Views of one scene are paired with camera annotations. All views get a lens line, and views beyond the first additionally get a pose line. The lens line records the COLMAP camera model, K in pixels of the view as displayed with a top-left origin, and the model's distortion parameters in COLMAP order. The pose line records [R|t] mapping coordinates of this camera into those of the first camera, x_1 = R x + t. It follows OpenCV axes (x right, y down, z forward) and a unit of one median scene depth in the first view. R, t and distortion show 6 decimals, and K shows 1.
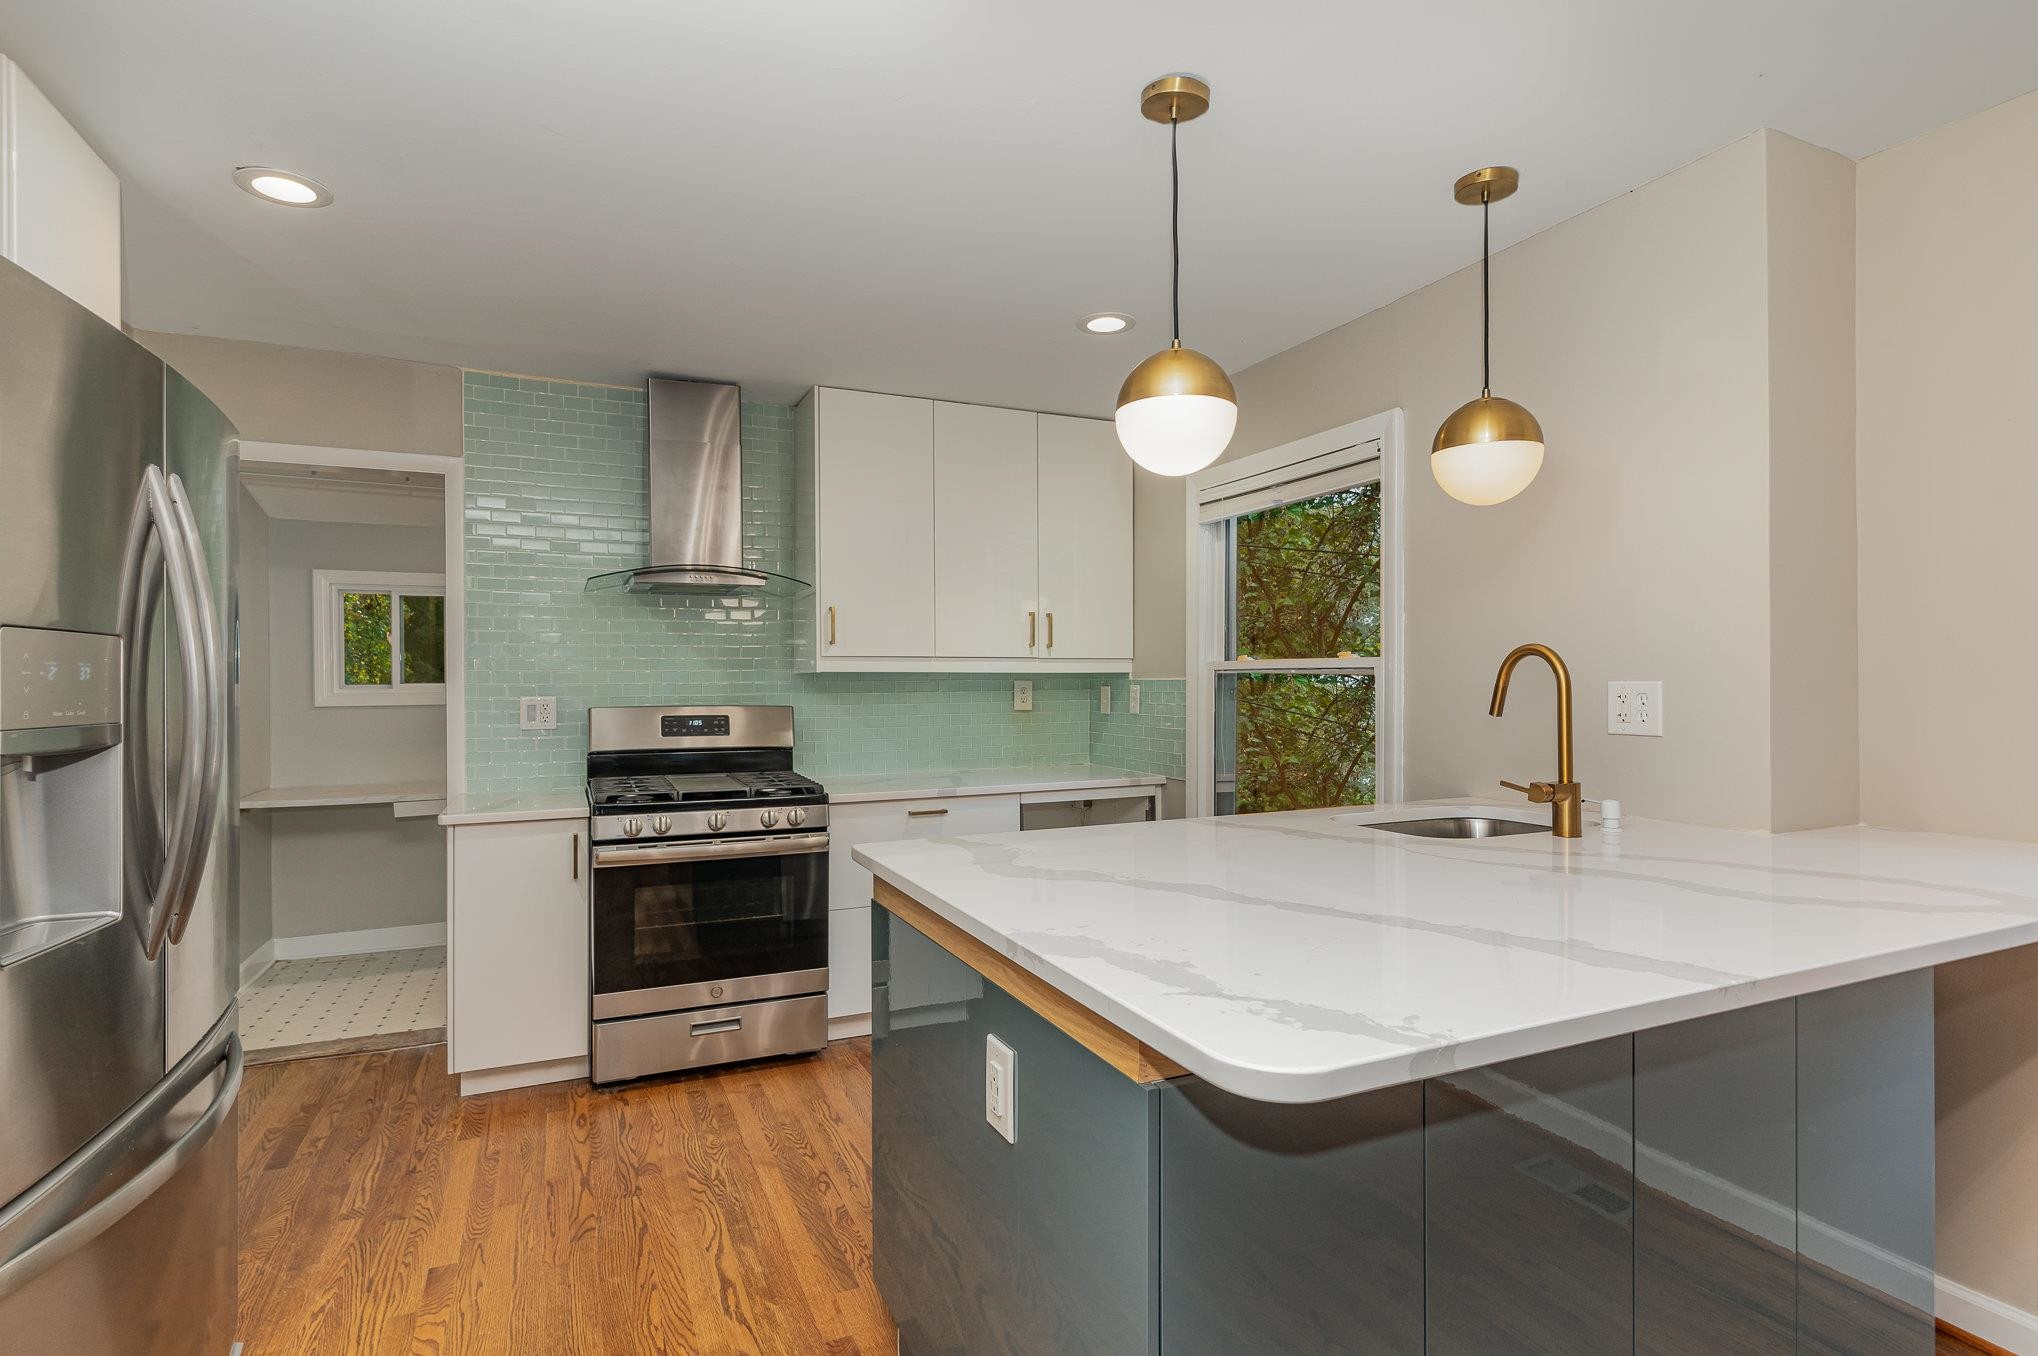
lens RADIAL K [[1010.9, 0, 1014.8], [0, 1010.9, 679.3], [0, 0, 1]] dist [0.005069, 0.000540]
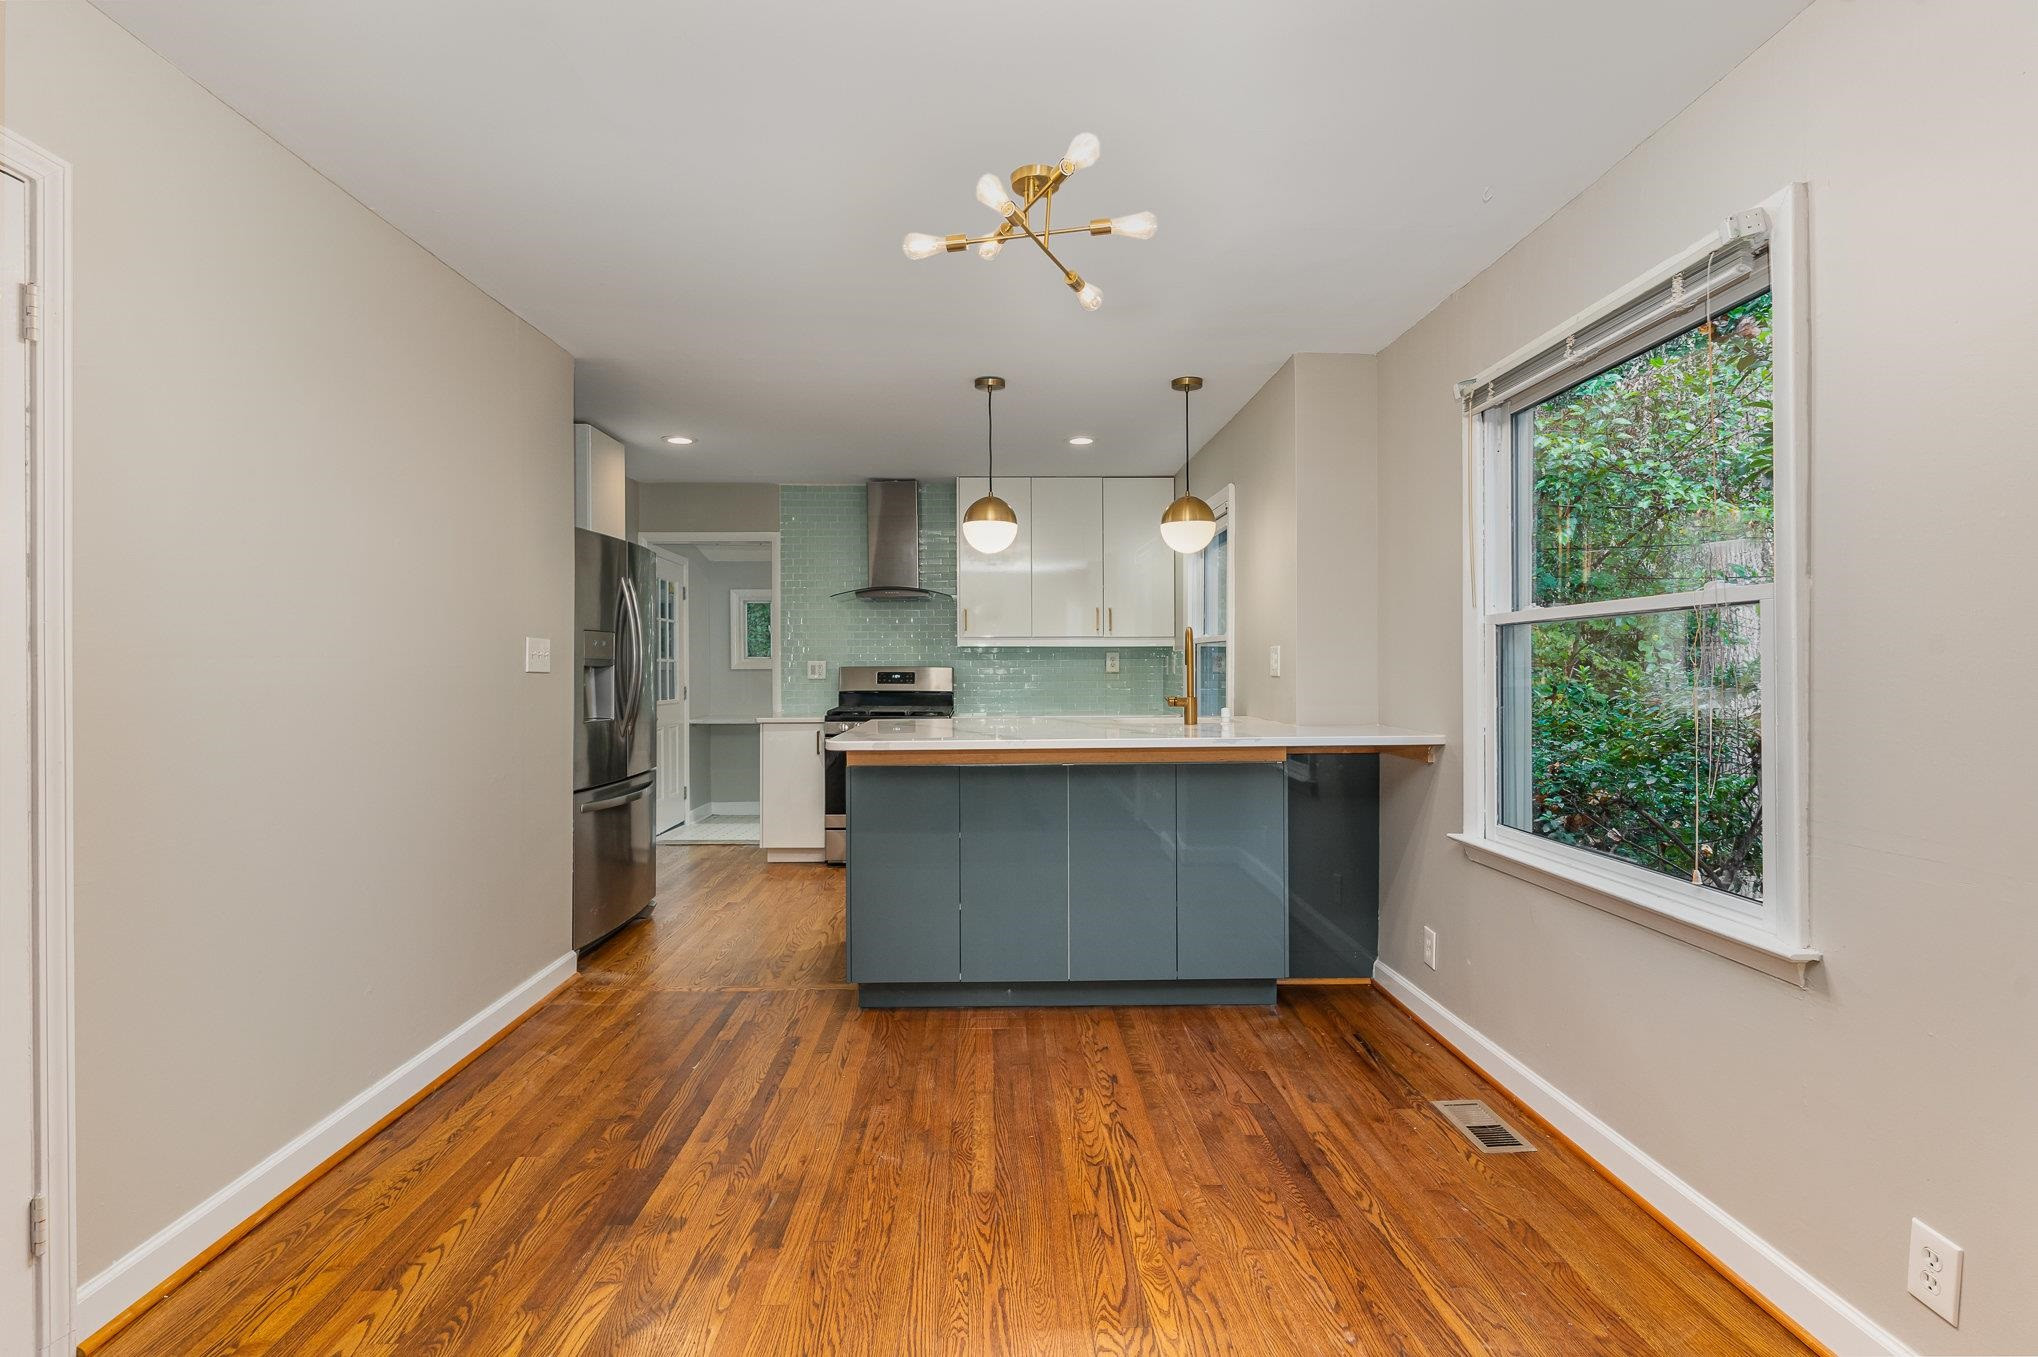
lens RADIAL K [[1010.9, 0, 1008.0], [0, 1010.9, 670.1], [0, 0, 1]] dist [0.005069, 0.000540]
pose [[0.922132, 0.003557, -0.386859, 0.544998], [0.000728, 0.999940, 0.010930, 0.014498], [0.386875, -0.010360, 0.922074, -0.533519]]
